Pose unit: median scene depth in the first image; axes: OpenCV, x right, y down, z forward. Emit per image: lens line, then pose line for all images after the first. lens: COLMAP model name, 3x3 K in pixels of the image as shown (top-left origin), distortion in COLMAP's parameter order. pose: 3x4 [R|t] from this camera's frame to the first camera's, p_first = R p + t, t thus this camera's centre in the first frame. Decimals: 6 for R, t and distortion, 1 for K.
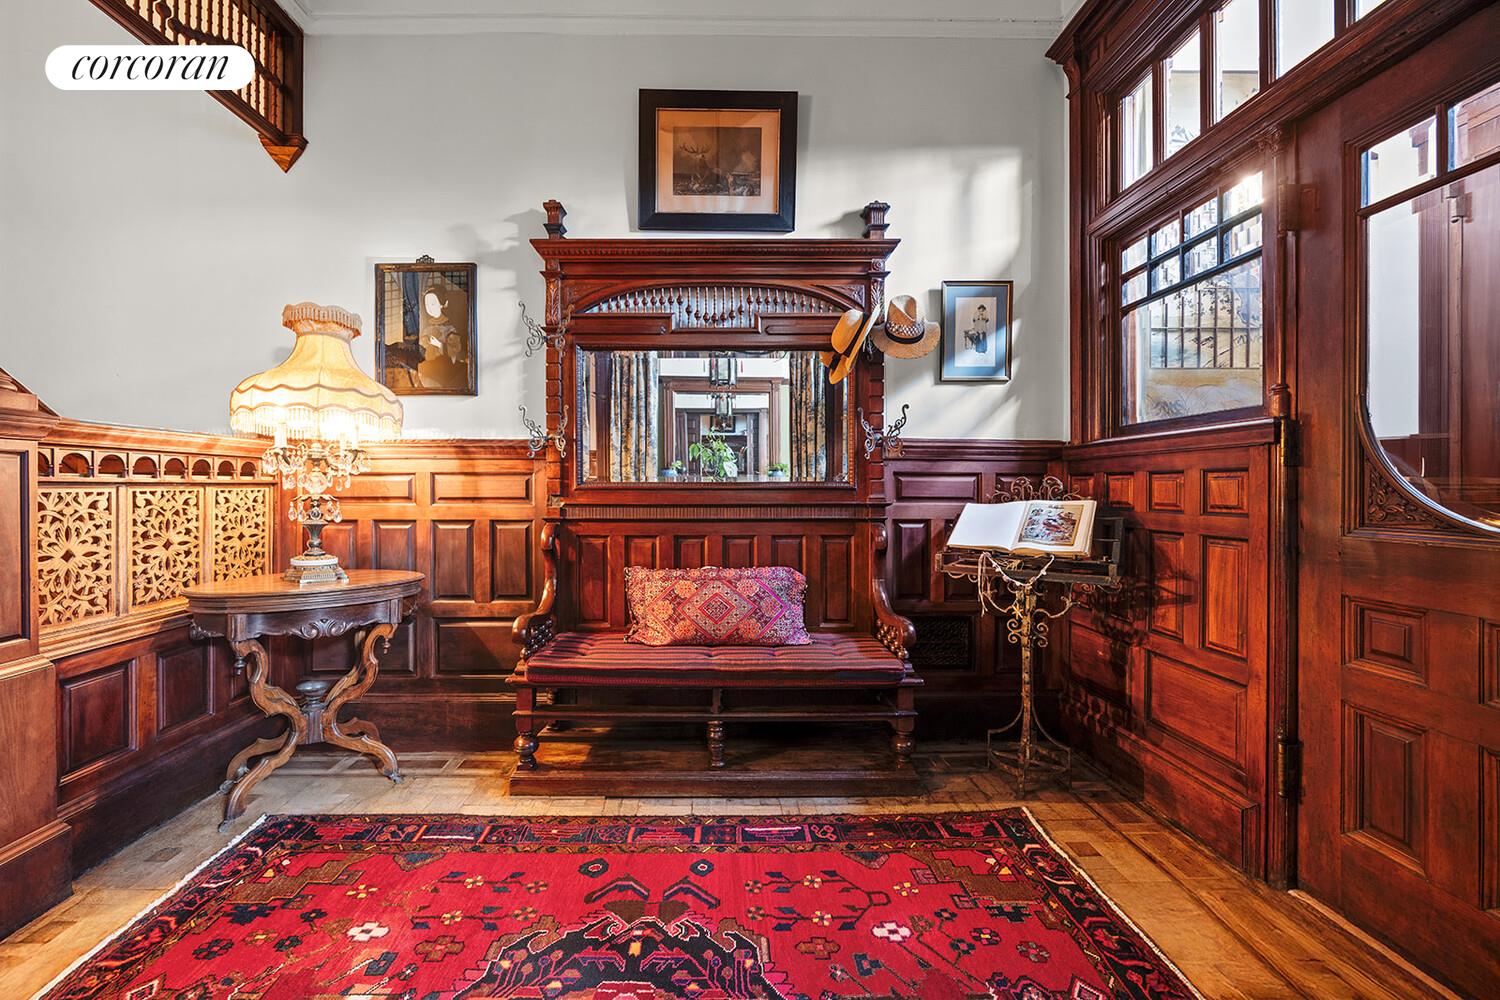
lens RADIAL K [[581.0, 0, 706.6], [0, 581.0, 491.4], [0, 0, 1]] dist [-0.002251, -0.000160]
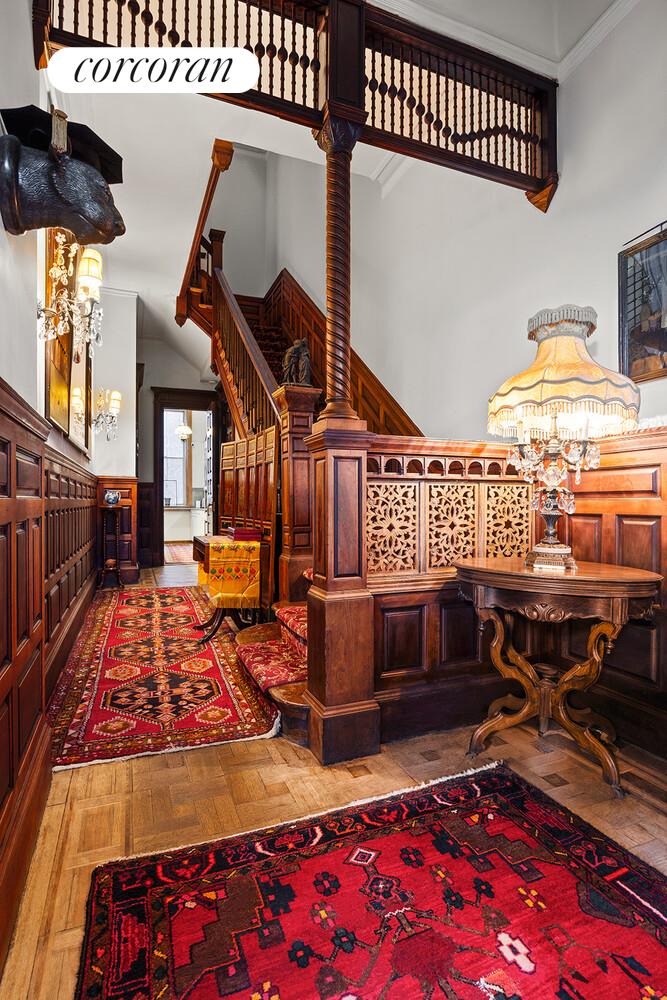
lens RADIAL K [[477.3, 0, 325.8], [0, 477.3, 505.3], [0, 0, 1]] dist [-0.019844, 0.002992]
pose [[0.363601, 0.005358, -0.931539, -0.007798], [-0.002744, 0.999985, 0.004680, 0.041334], [0.931551, 0.000855, 0.363611, 0.337377]]
